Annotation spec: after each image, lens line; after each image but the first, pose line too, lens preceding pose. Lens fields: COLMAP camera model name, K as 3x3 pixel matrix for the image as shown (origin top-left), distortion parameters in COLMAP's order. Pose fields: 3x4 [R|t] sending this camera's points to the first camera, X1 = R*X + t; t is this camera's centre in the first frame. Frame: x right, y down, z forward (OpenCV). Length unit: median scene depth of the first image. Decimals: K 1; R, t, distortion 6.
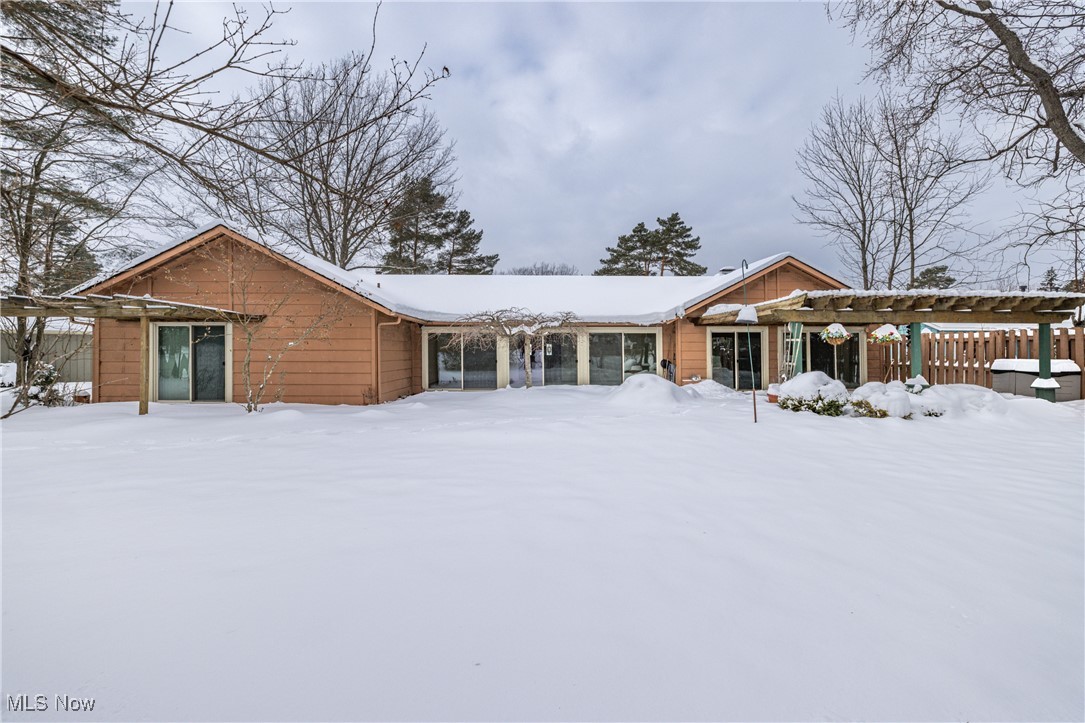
lens RADIAL K [[457.9, 0, 539.9], [0, 457.9, 355.4], [0, 0, 1]] dist [0.008922, 0.001689]
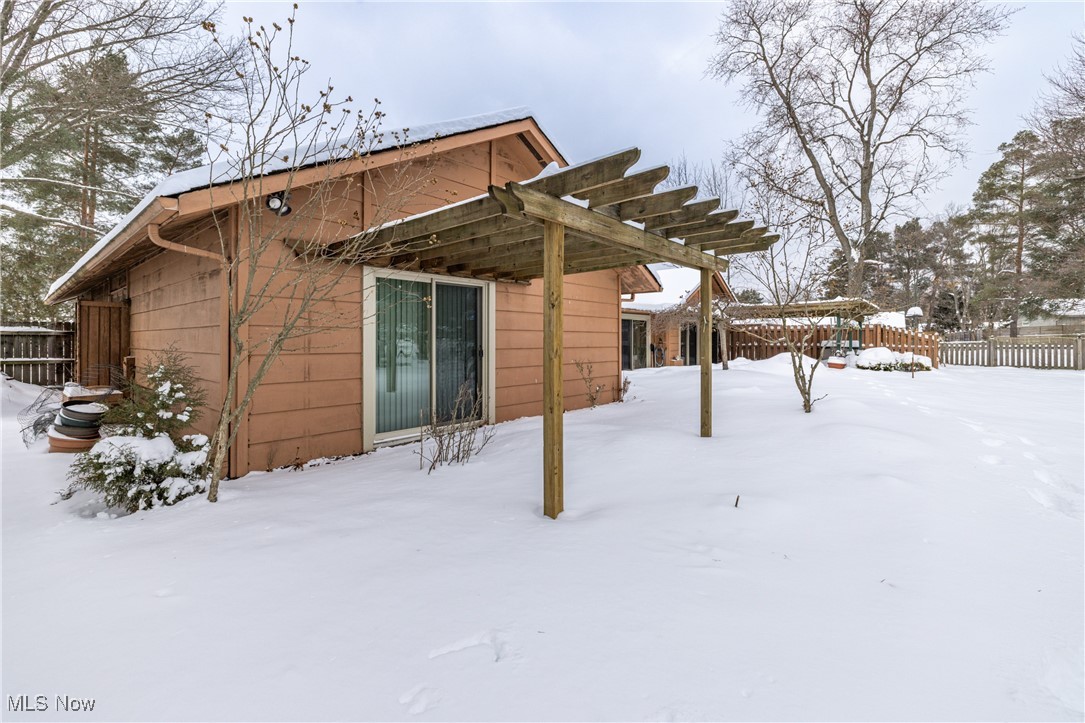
lens RADIAL K [[457.9, 0, 540.7], [0, 457.9, 339.5], [0, 0, 1]] dist [0.008922, 0.001689]
pose [[0.675499, -0.000659, 0.737361, -1.038969], [0.007775, 0.999950, -0.006228, 0.004670], [-0.737320, 0.009940, 0.675470, 0.538498]]
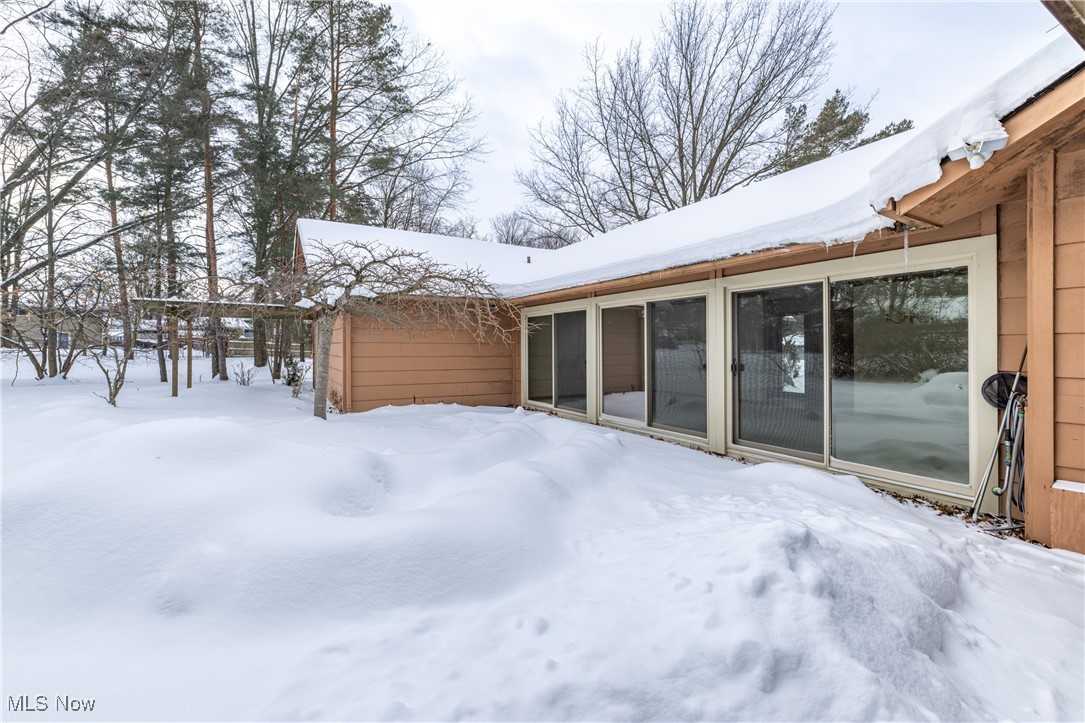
lens RADIAL K [[457.9, 0, 531.5], [0, 457.9, 335.6], [0, 0, 1]] dist [0.008922, 0.001689]
pose [[0.479490, -0.022265, -0.877265, 0.477777], [-0.006789, 0.999554, -0.029080, -0.000940], [0.877521, 0.019899, 0.479125, 0.898826]]
